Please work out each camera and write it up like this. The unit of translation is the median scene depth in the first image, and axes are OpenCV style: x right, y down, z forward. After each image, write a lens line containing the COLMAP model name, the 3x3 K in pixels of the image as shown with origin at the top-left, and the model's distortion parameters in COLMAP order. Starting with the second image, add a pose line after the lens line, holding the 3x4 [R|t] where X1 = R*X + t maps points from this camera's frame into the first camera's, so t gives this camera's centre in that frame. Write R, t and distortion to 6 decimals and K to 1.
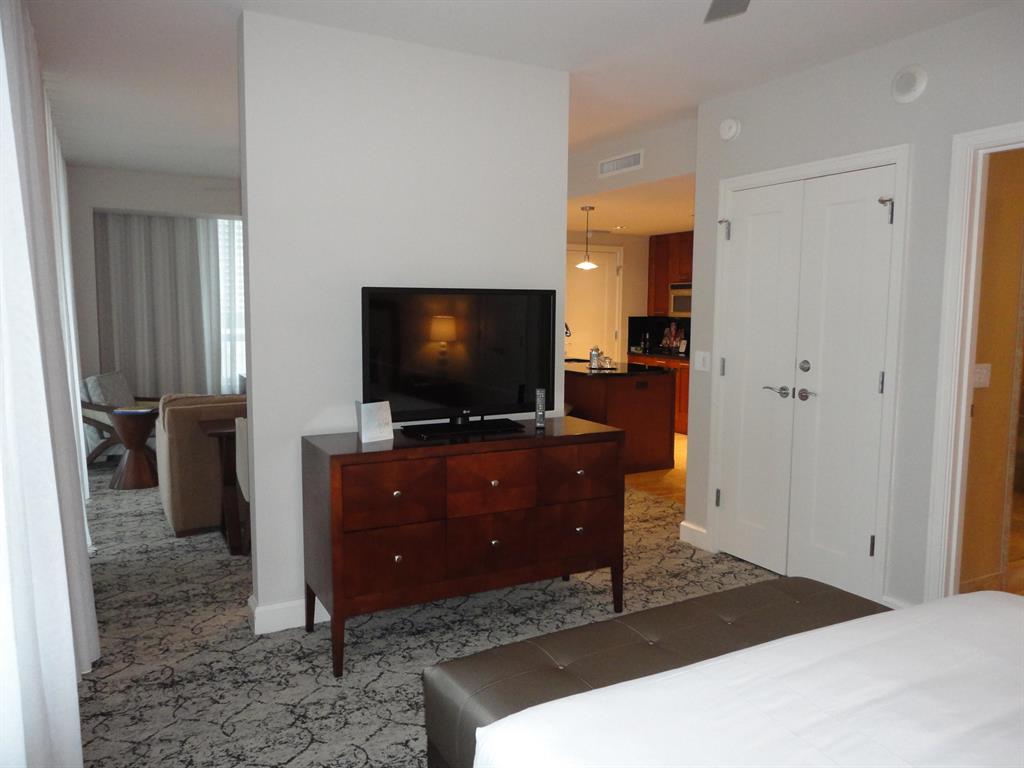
lens RADIAL K [[743.7, 0, 512.0], [0, 743.7, 384.0], [0, 0, 1]] dist [-0.007647, -0.002430]
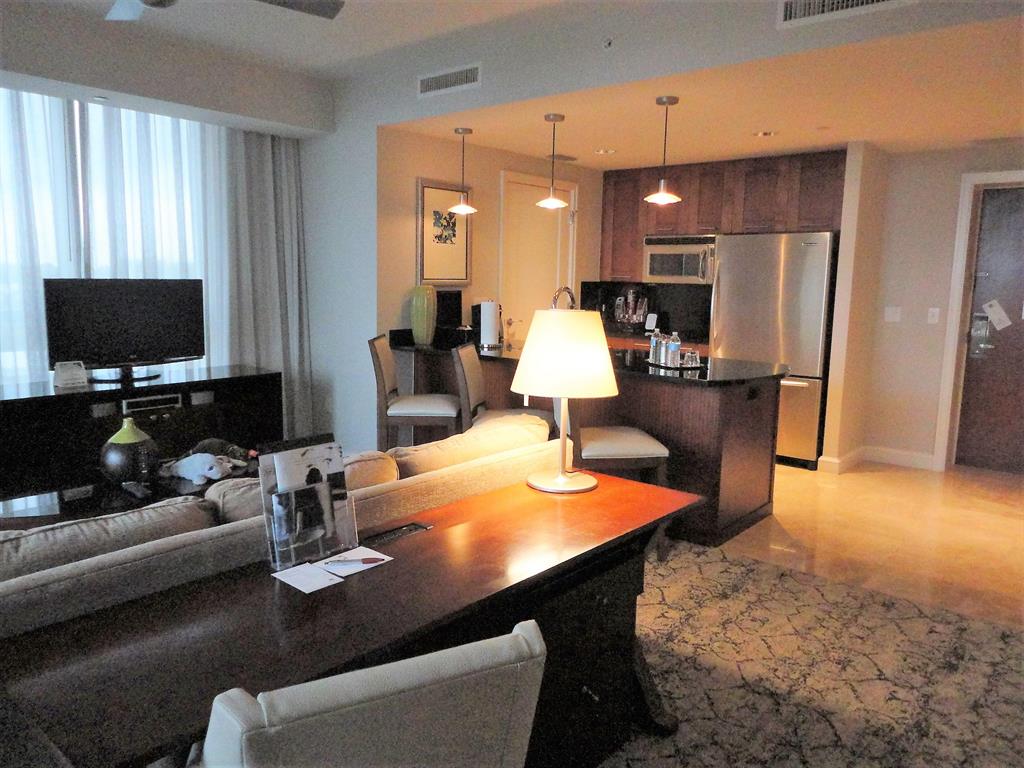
lens RADIAL K [[766.1, 0, 512.0], [0, 766.1, 384.0], [0, 0, 1]] dist [0.100789, -0.000562]
pose [[0.935285, -0.041400, 0.351466, -0.316013], [0.024536, 0.998330, 0.052305, -0.058604], [-0.353044, -0.040296, 0.934738, 0.586781]]
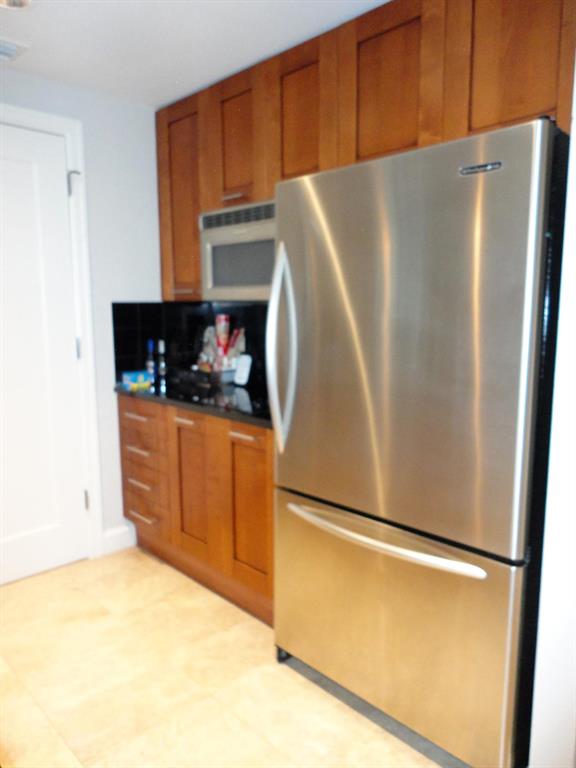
lens RADIAL K [[557.8, 0, 288.0], [0, 557.8, 384.0], [0, 0, 1]] dist [-0.007647, -0.002430]
pose [[0.962326, -0.048135, 0.267604, 0.304980], [0.036423, 0.998156, 0.048564, -0.103869], [-0.269449, -0.036987, 0.962304, 1.237954]]
